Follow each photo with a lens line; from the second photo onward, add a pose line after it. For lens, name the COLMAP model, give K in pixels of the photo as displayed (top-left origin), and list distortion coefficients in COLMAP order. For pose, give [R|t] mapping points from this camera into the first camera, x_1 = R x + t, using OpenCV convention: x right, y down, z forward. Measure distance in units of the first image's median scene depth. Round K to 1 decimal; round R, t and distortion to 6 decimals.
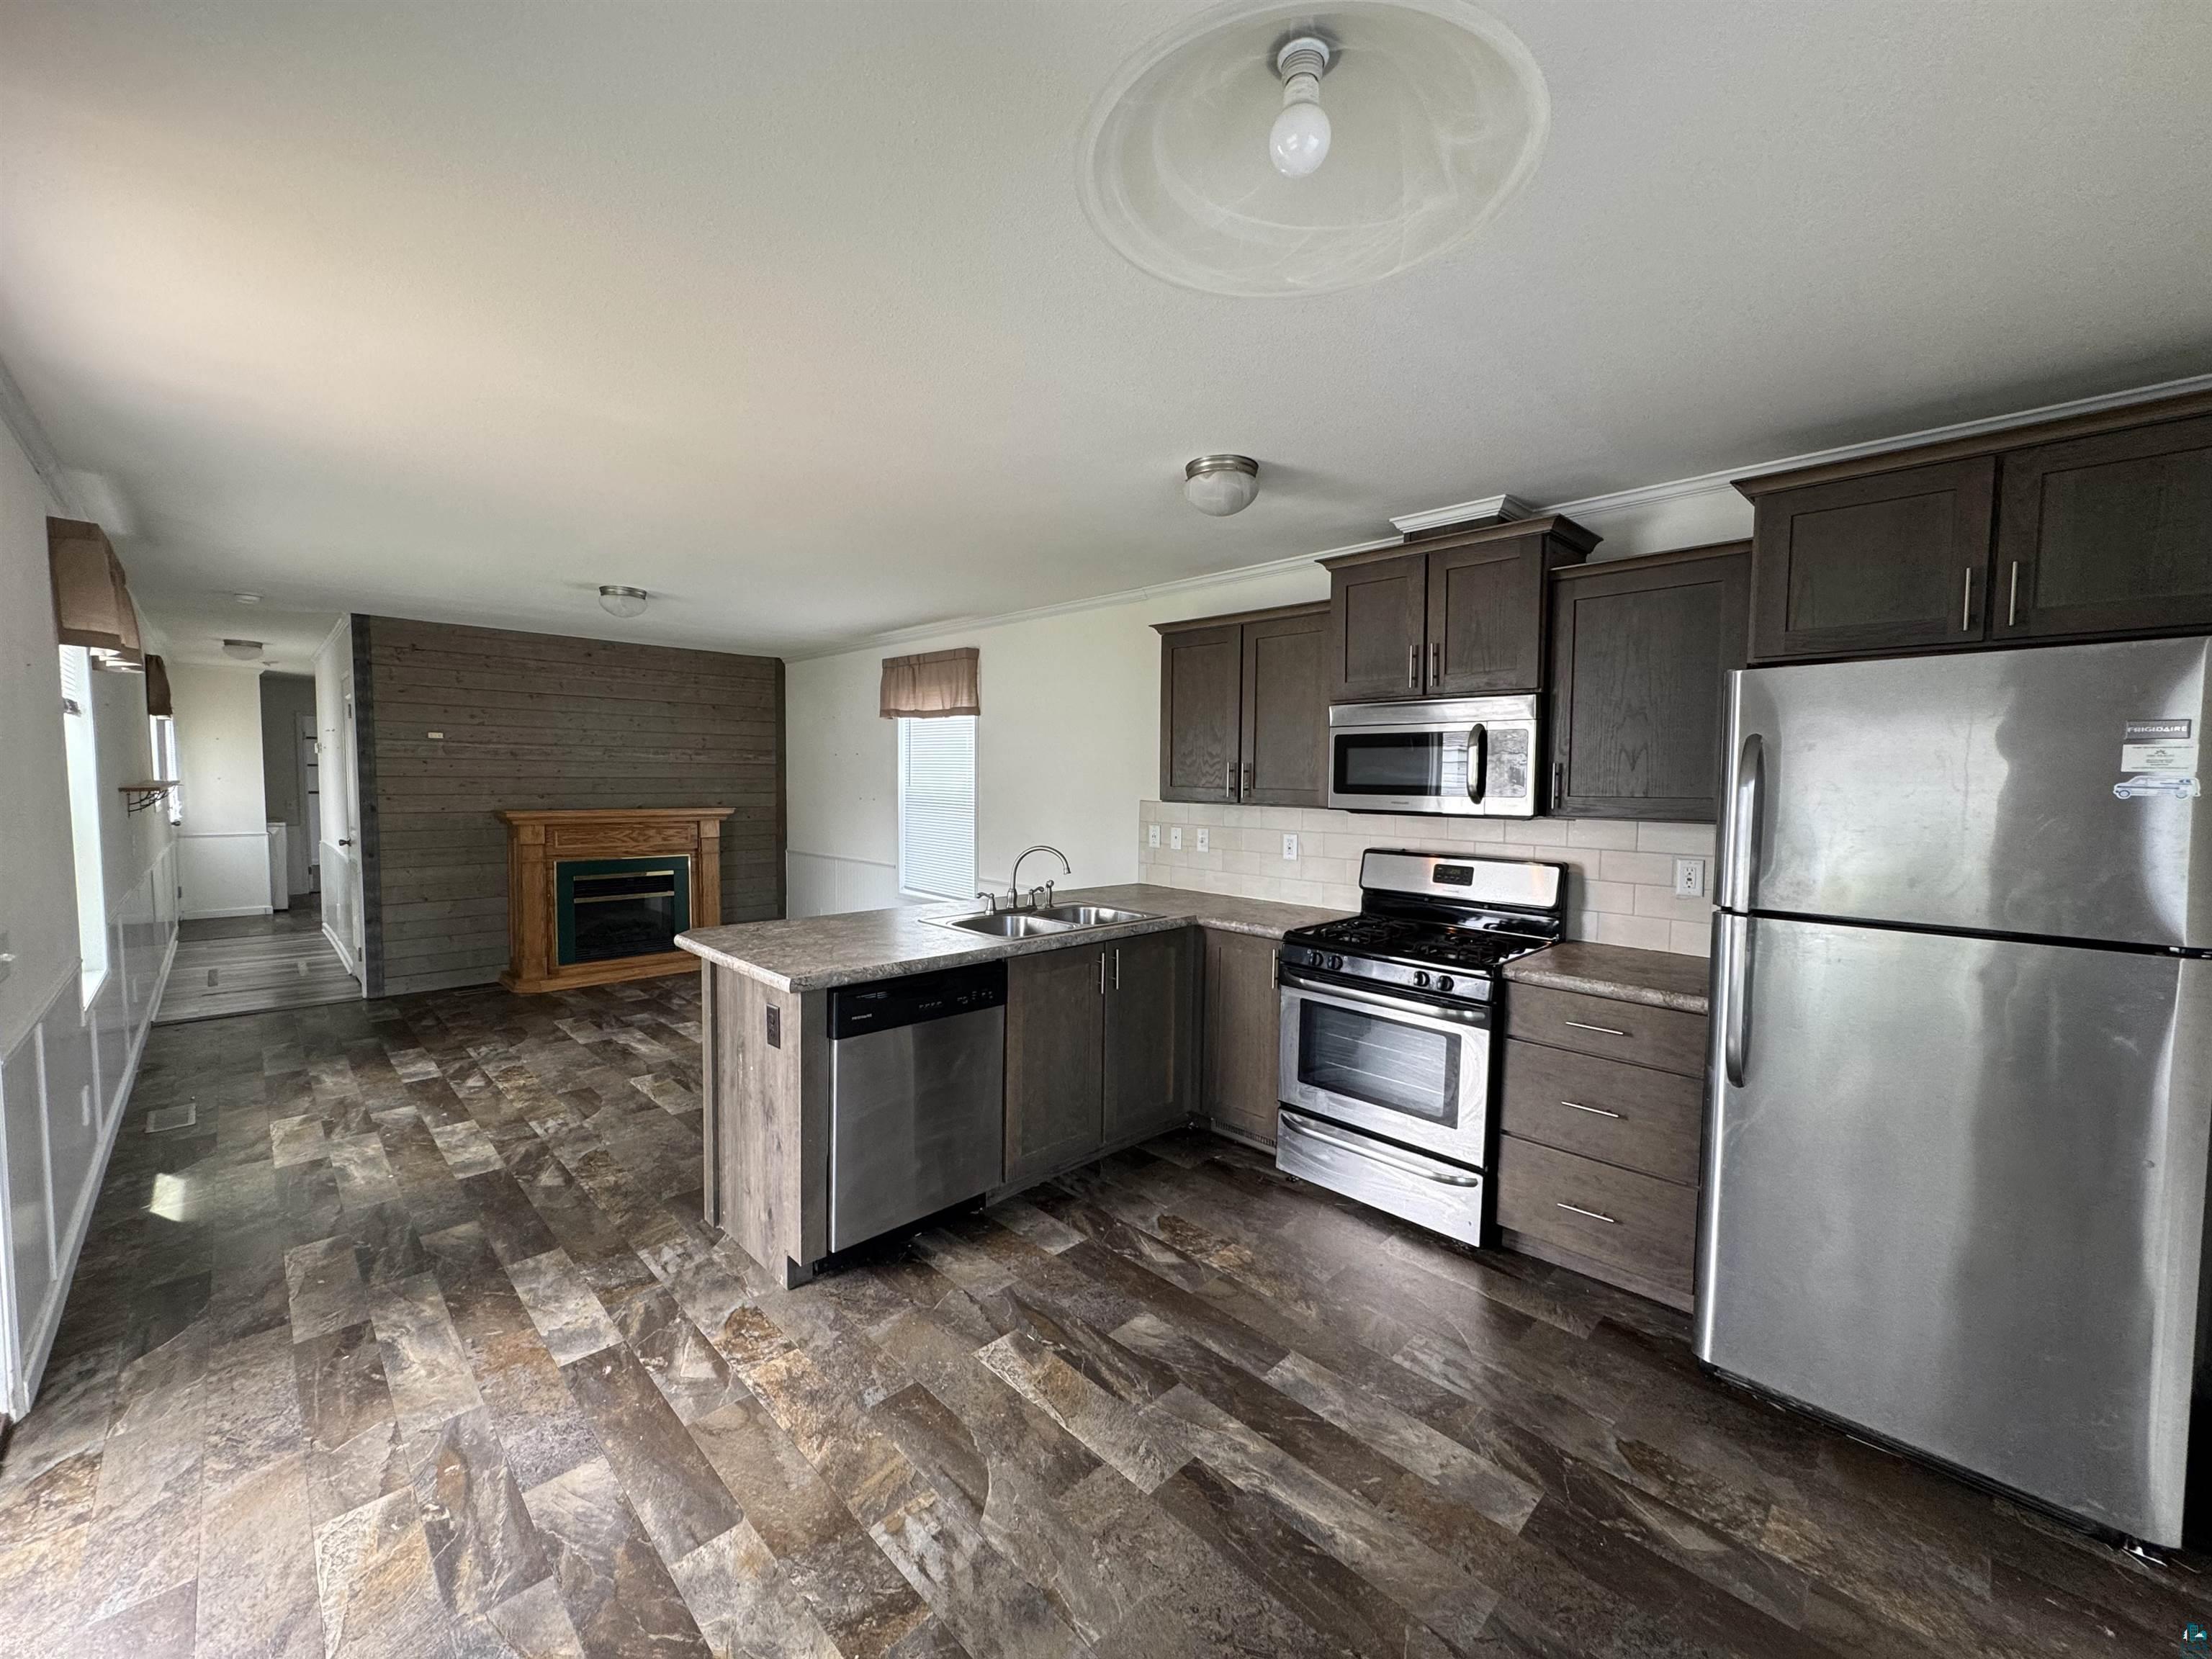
lens RADIAL K [[888.3, 0, 1090.3], [0, 888.3, 822.6], [0, 0, 1]] dist [-0.002137, 0.000845]
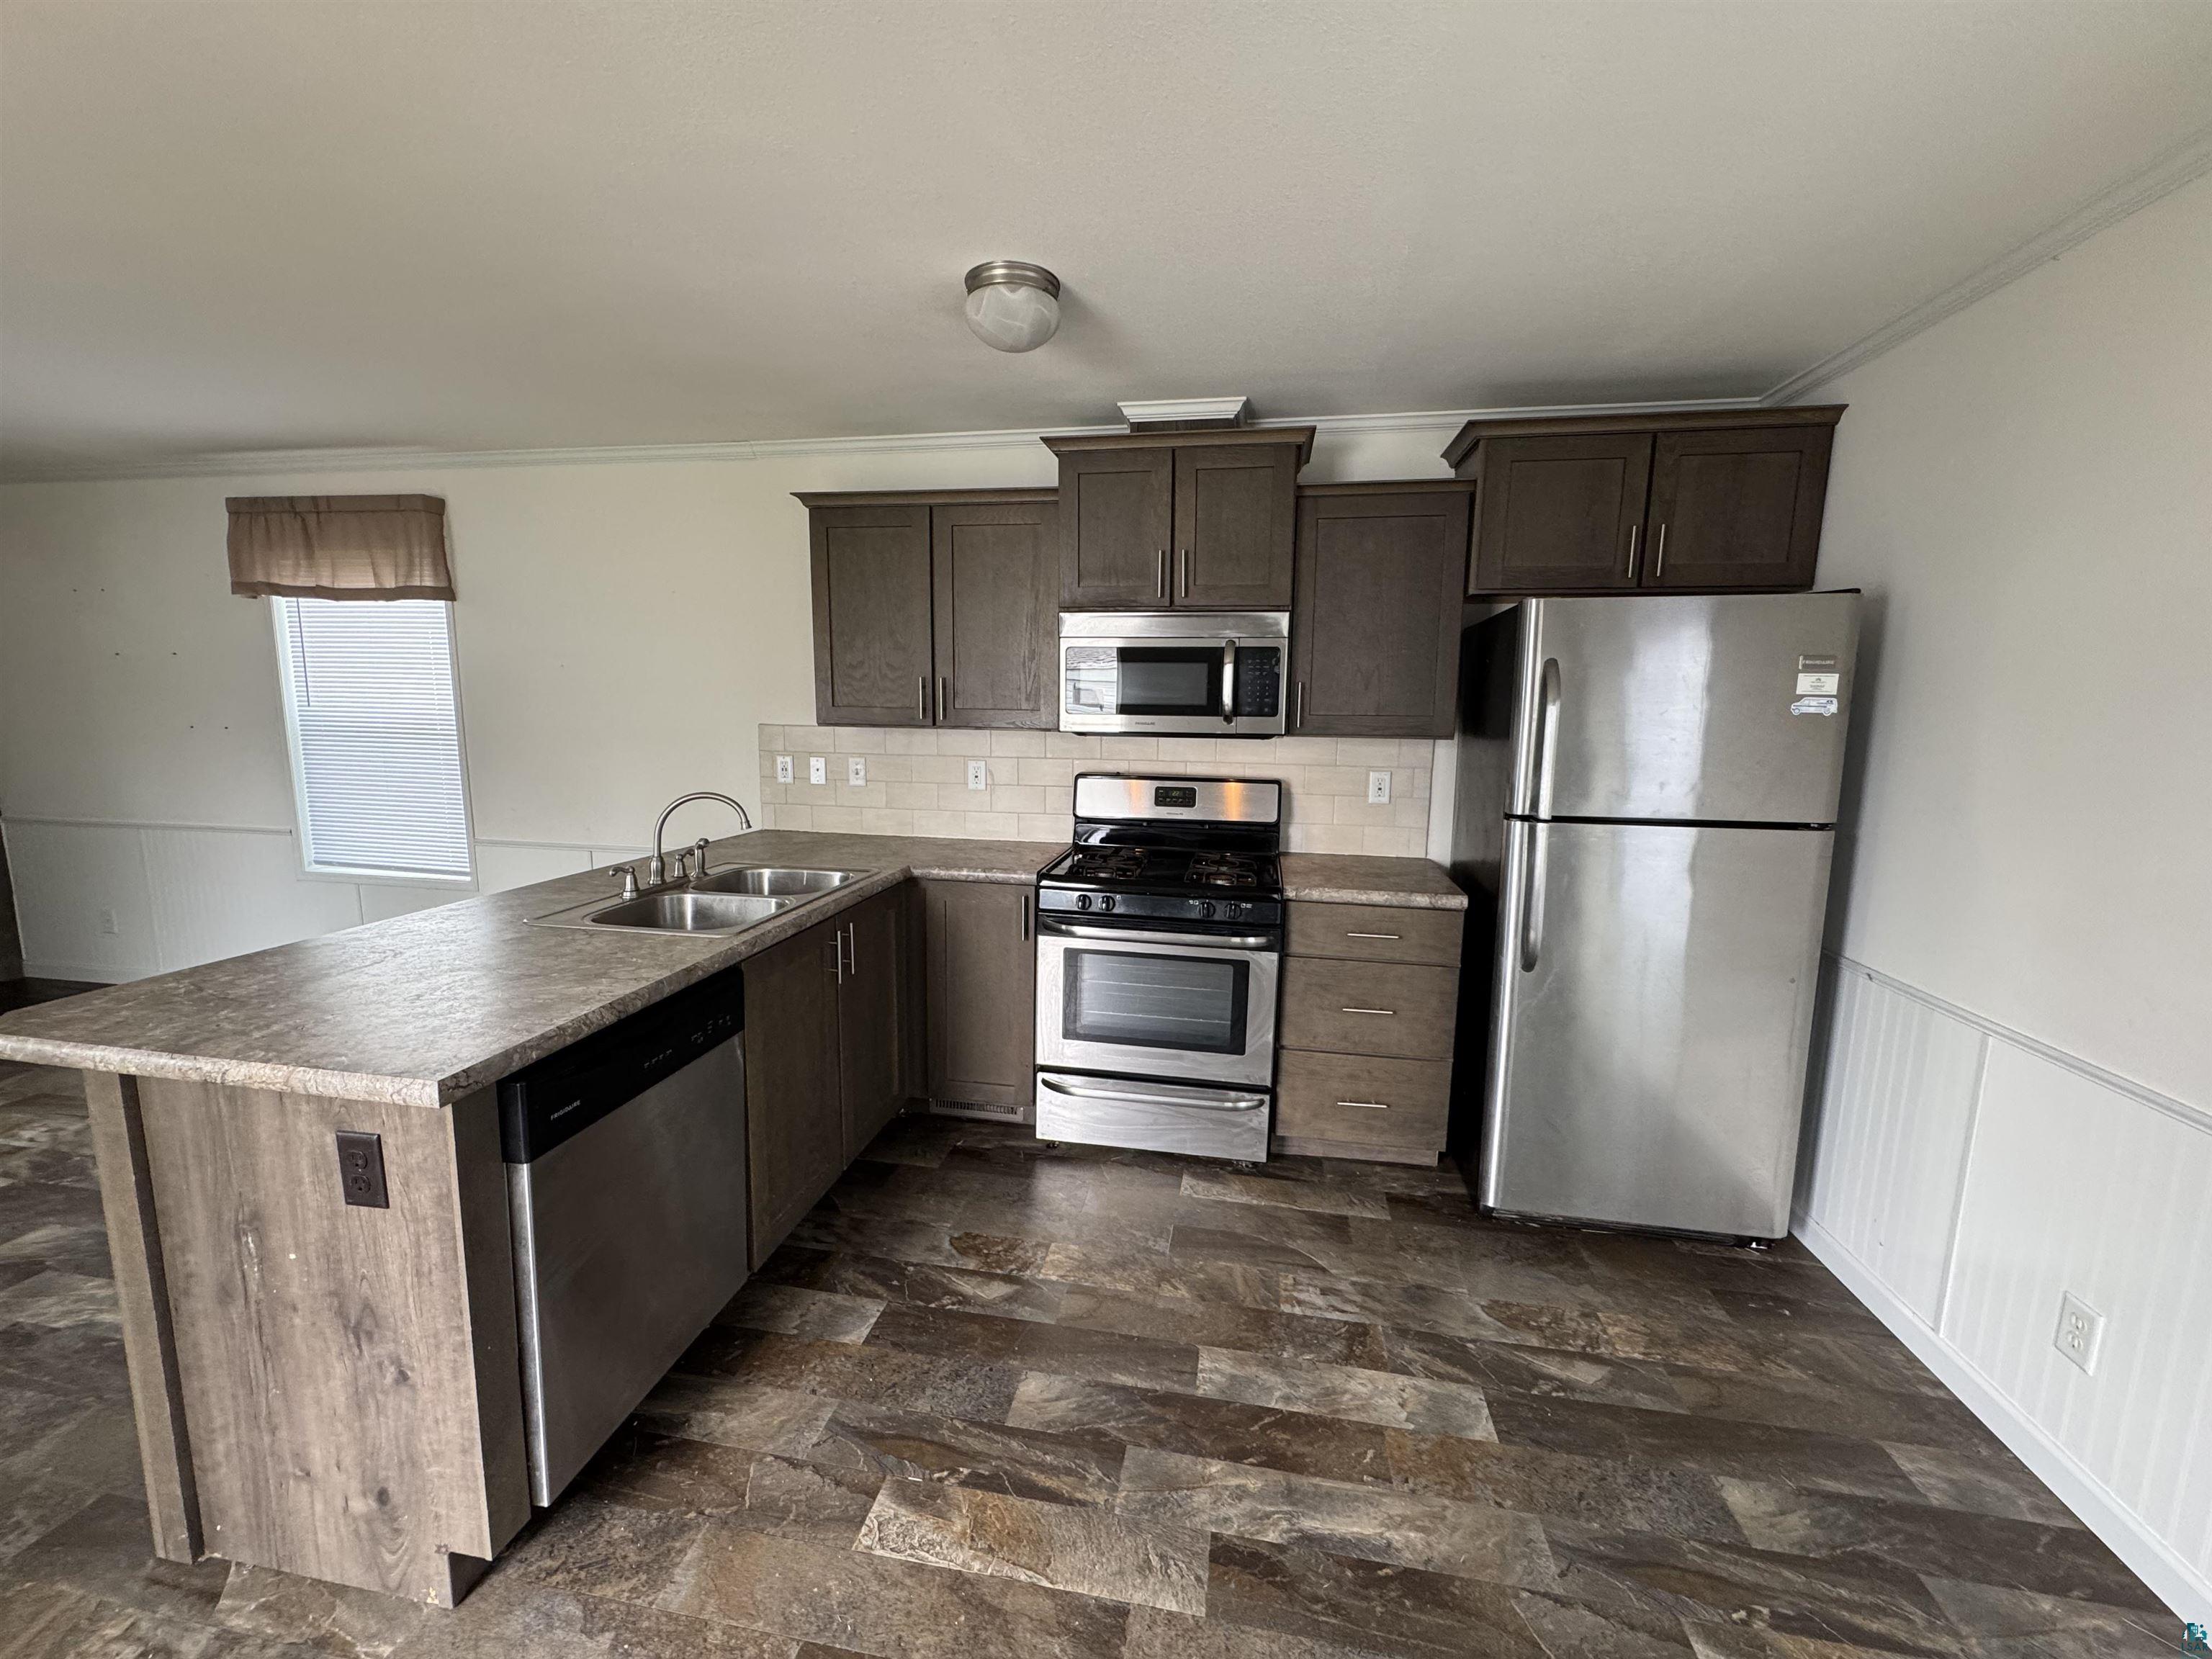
lens RADIAL K [[888.3, 0, 1099.7], [0, 888.3, 828.1], [0, 0, 1]] dist [-0.002137, 0.000845]
pose [[0.810354, -0.083027, 0.580029, -0.278711], [0.026088, 0.994041, 0.105843, -0.015541], [-0.585360, -0.070639, 0.807690, 0.320448]]
